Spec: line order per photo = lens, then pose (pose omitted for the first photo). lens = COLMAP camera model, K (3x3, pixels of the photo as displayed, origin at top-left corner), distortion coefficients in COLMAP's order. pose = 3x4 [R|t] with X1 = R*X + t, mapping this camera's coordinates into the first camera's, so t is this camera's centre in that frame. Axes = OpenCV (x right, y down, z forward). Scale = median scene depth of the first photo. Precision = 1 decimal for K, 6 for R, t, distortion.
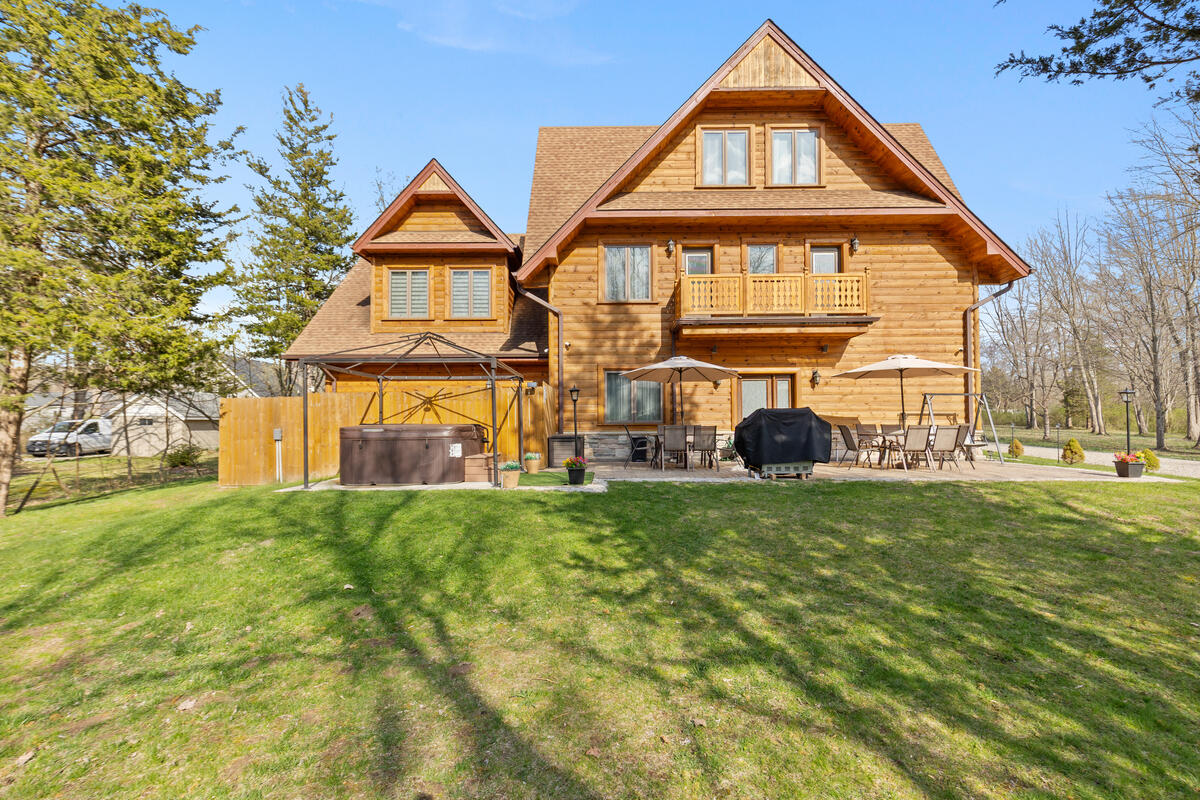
lens RADIAL K [[528.2, 0, 600.0], [0, 528.2, 400.0], [0, 0, 1]] dist [0.001311, 0.000107]
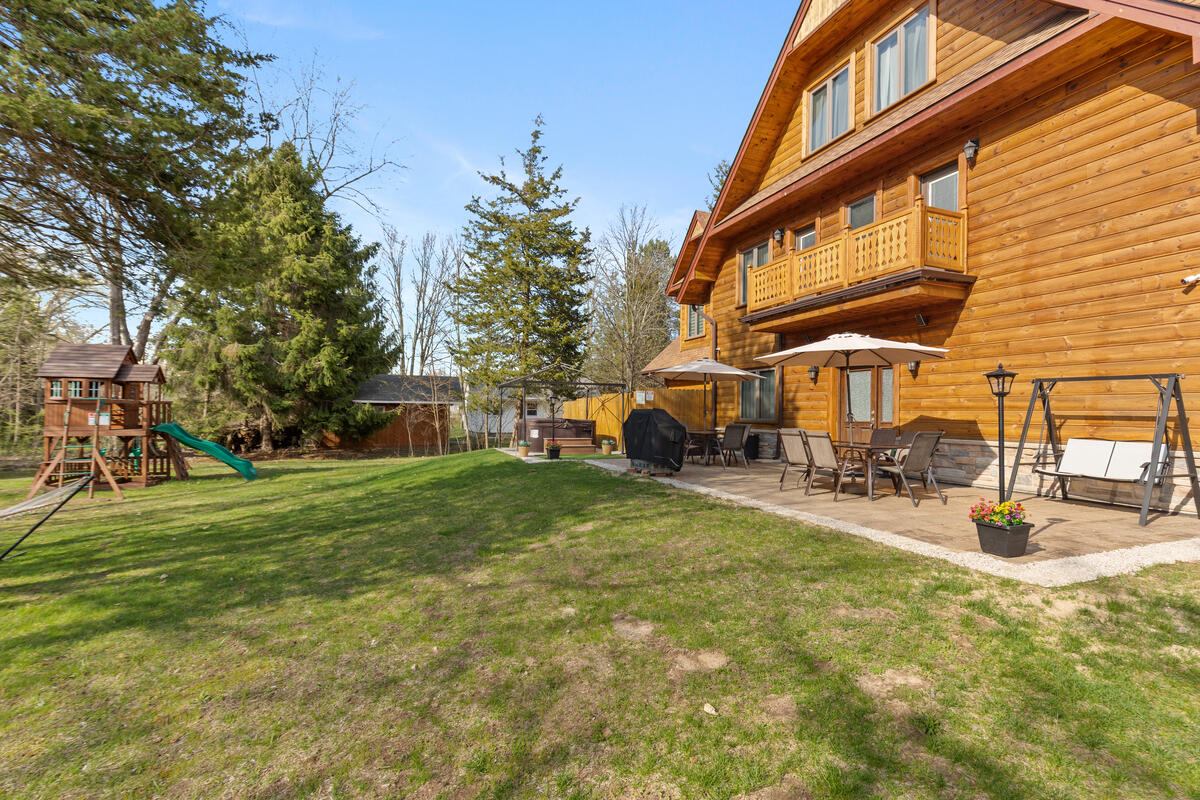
lens RADIAL K [[547.5, 0, 600.0], [0, 547.5, 400.0], [0, 0, 1]] dist [0.000997, -0.000059]
pose [[0.364499, -0.011757, -0.931129, 0.925681], [0.011146, 0.999904, -0.008262, 0.008446], [0.931137, -0.007367, 0.364595, 0.337789]]
